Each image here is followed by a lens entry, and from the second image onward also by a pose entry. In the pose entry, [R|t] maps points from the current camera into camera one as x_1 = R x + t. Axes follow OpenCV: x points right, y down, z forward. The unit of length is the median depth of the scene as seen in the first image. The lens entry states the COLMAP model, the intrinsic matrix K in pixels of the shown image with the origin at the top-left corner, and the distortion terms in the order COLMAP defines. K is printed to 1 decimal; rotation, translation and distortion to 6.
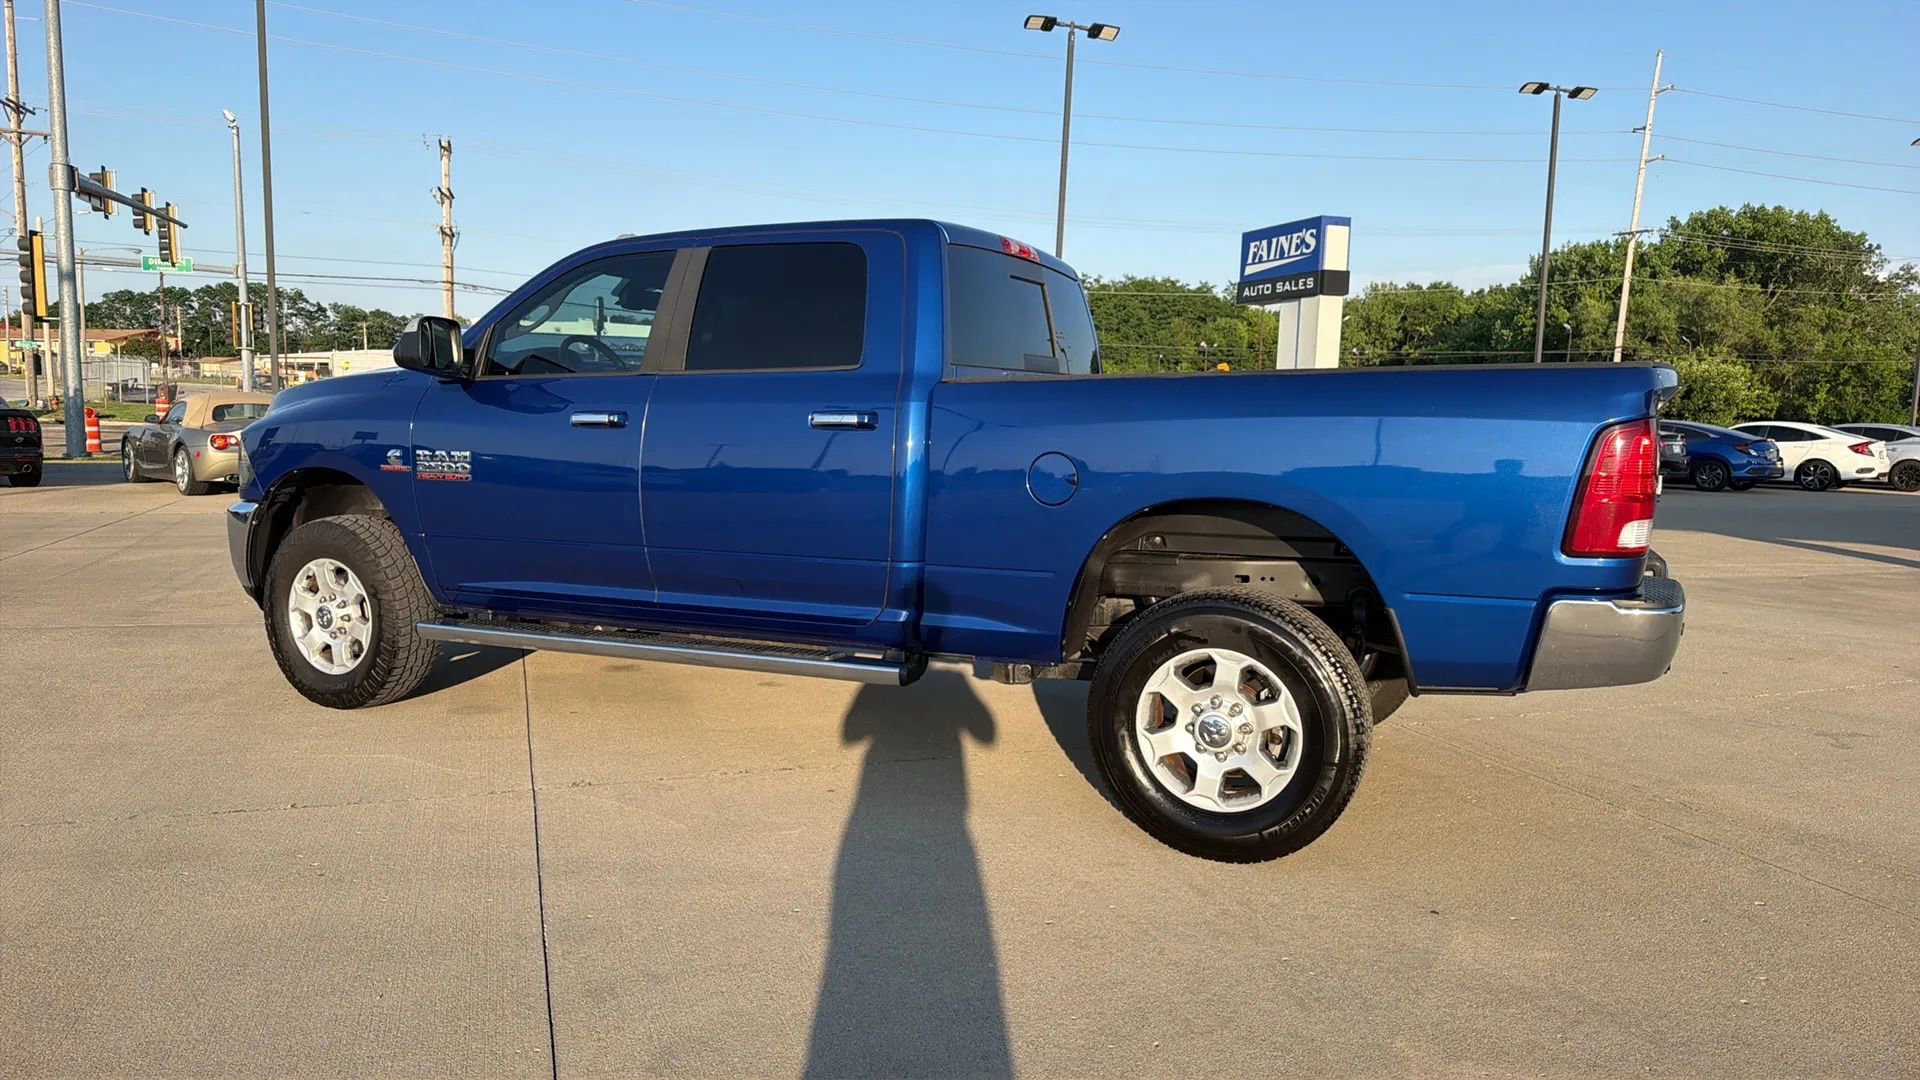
lens RADIAL K [[1297.8, 0, 937.4], [0, 1297.8, 538.5], [0, 0, 1]] dist [0.044506, -0.052528]
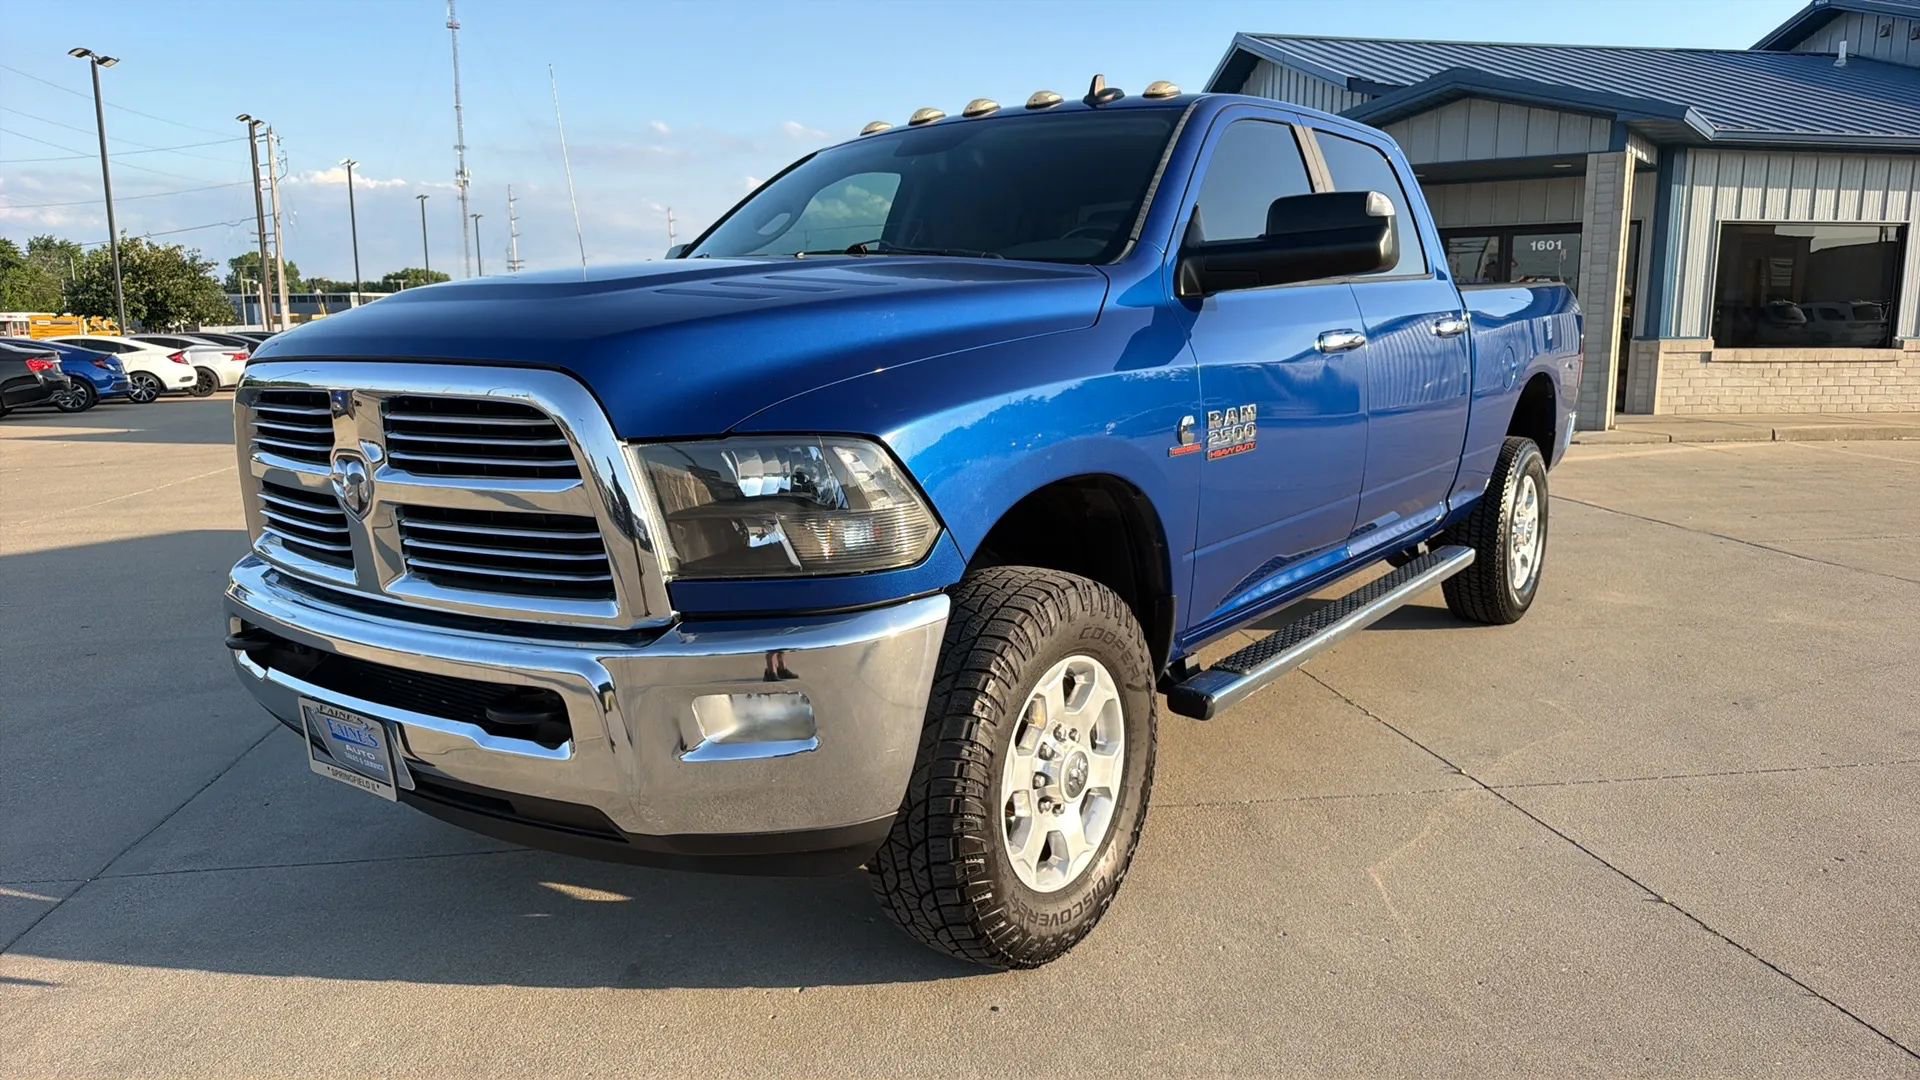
lens RADIAL K [[1297.8, 0, 962.6], [0, 1297.8, 539.0], [0, 0, 1]] dist [0.044506, -0.052528]
pose [[0.186321, -0.183180, 0.965262, -0.951428], [0.118332, 0.979498, 0.163040, -0.114532], [-0.975337, 0.083843, 0.204176, 0.948215]]
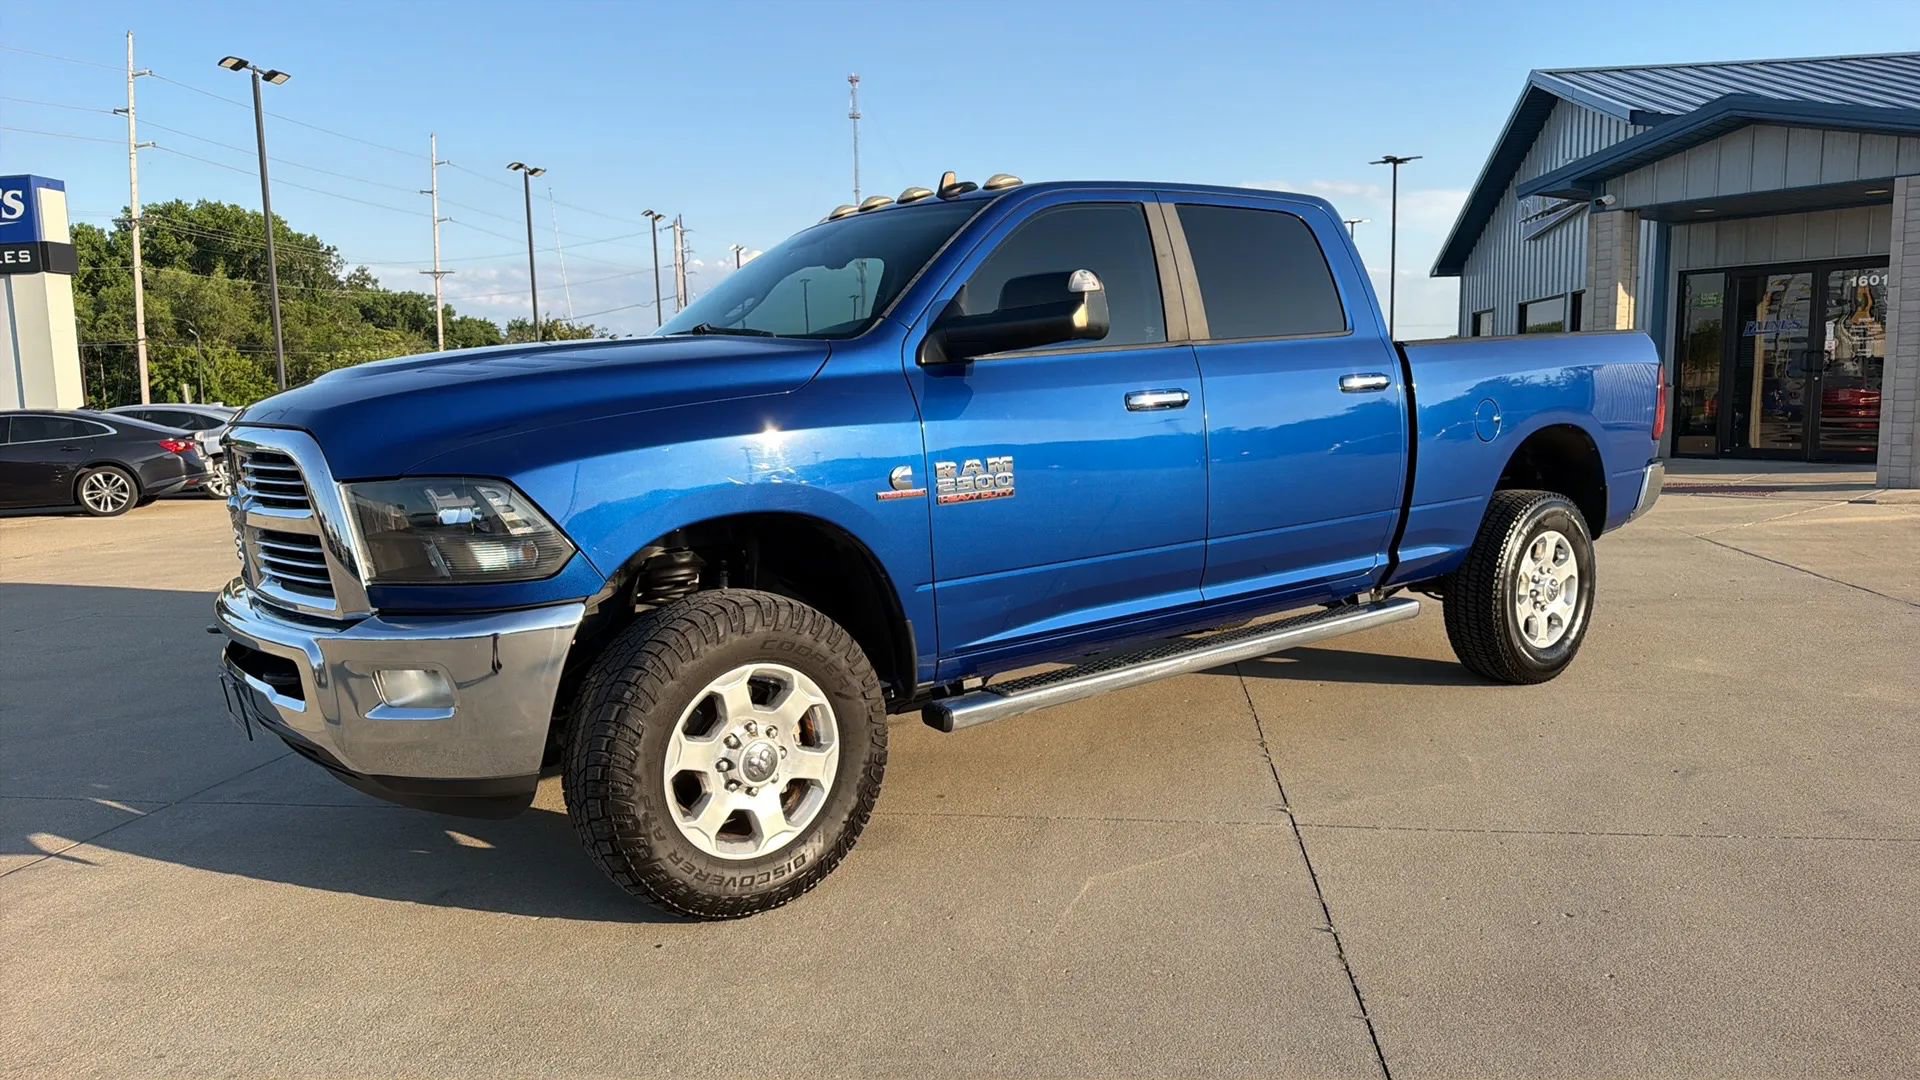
lens RADIAL K [[1297.8, 0, 947.6], [0, 1297.8, 531.5], [0, 0, 1]] dist [0.044506, -0.052528]
pose [[0.460824, -0.131061, 0.877761, -0.951191], [0.131467, 0.988205, 0.078531, -0.080634], [-0.877700, 0.079208, 0.472619, 0.646223]]
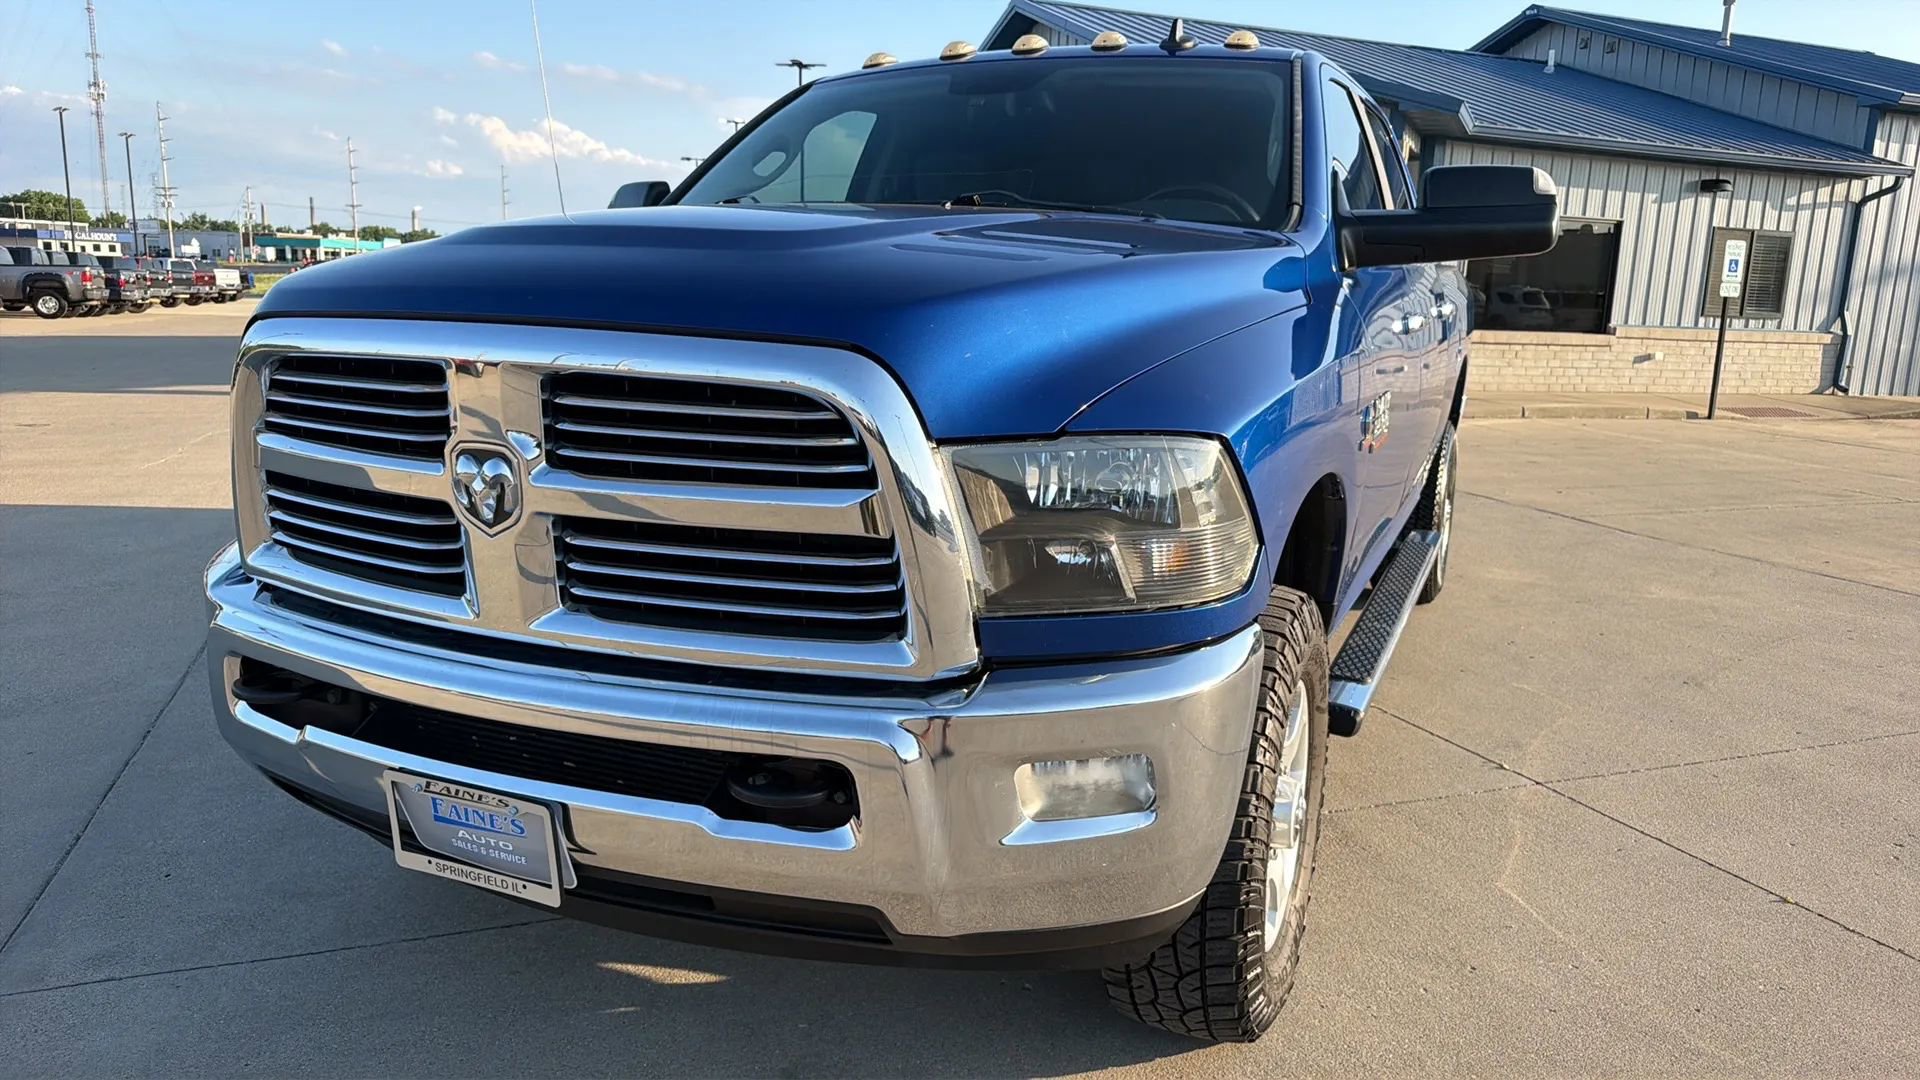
lens RADIAL K [[1297.8, 0, 963.3], [0, 1297.8, 541.4], [0, 0, 1]] dist [0.044506, -0.052528]
pose [[-0.024806, -0.214391, 0.976433, -0.886519], [0.079484, 0.973218, 0.215705, -0.133378], [-0.996527, 0.082961, -0.007101, 1.122511]]
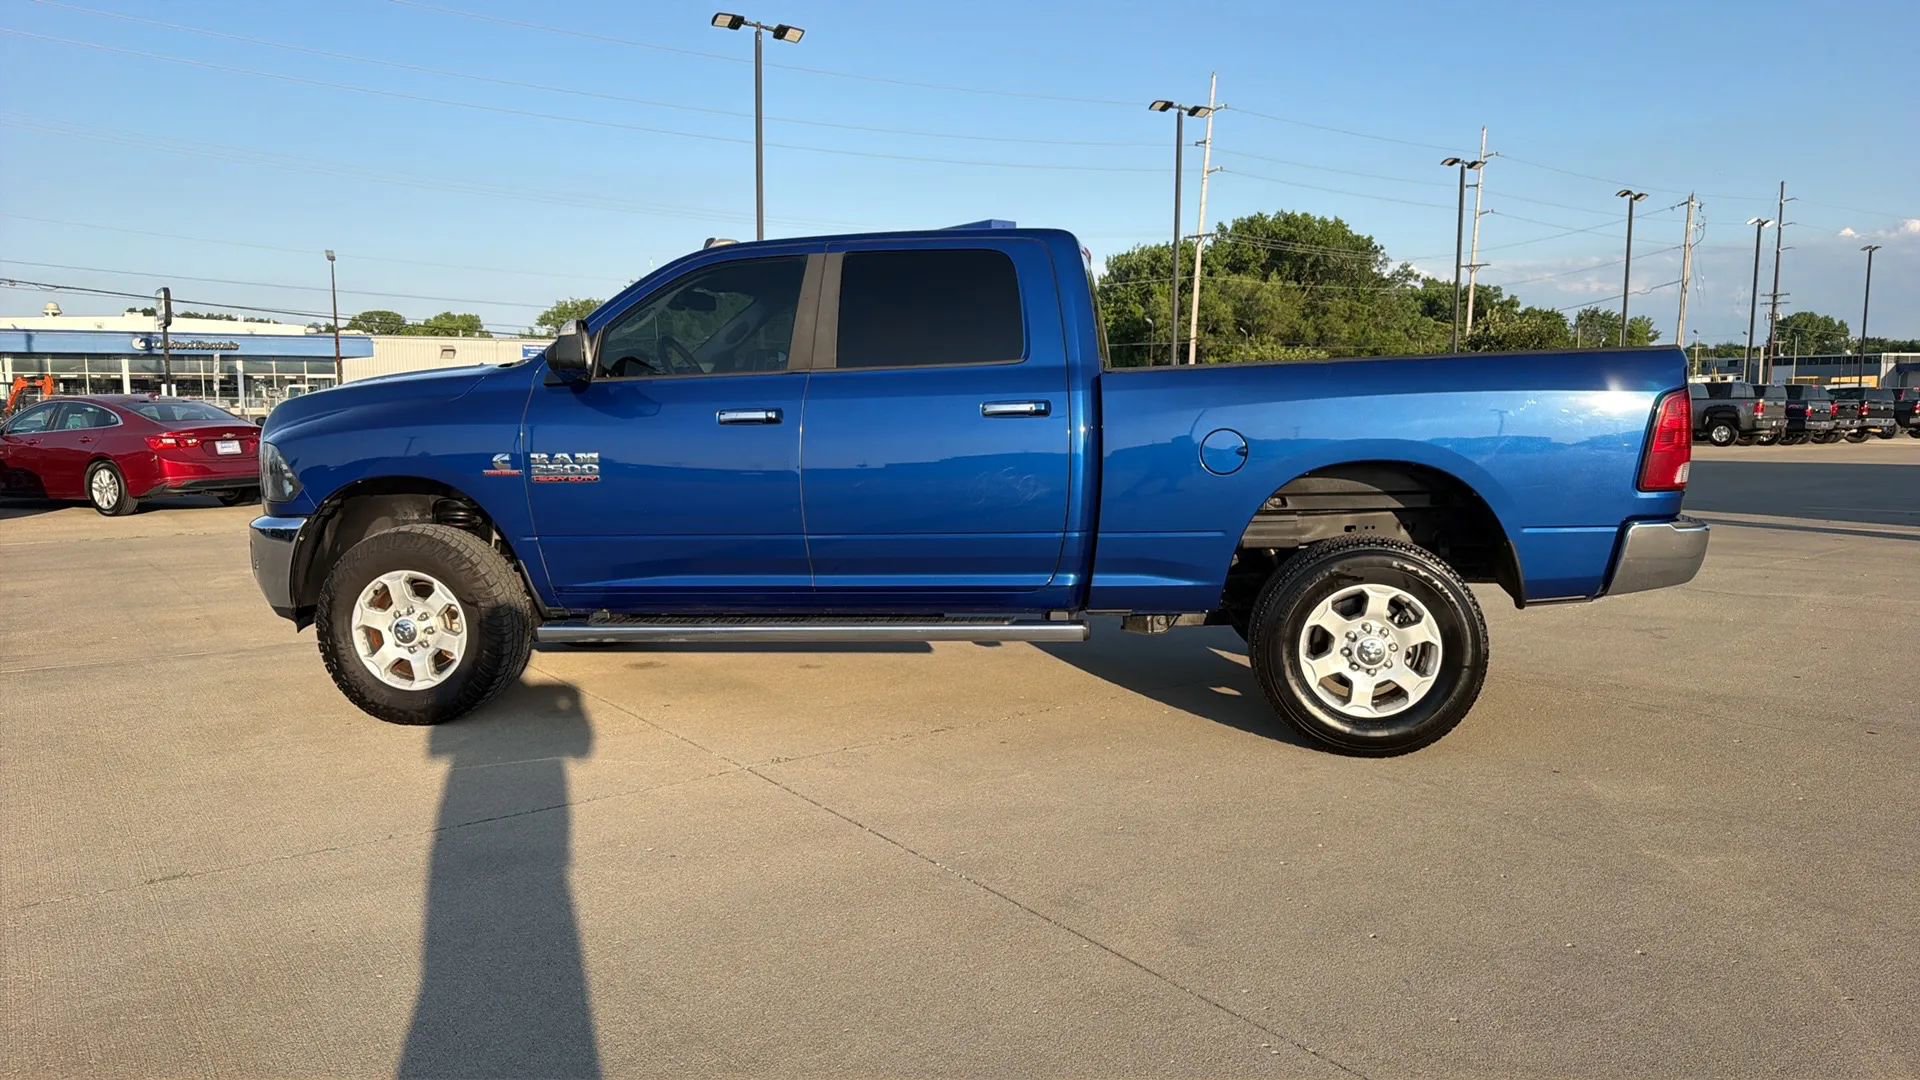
lens RADIAL K [[1297.8, 0, 940.3], [0, 1297.8, 539.8], [0, 0, 1]] dist [0.044506, -0.052528]
pose [[0.954169, -0.058210, 0.293554, -0.377518], [0.056863, 0.998296, 0.013130, 0.002632], [-0.293818, 0.004164, 0.955852, -0.040316]]
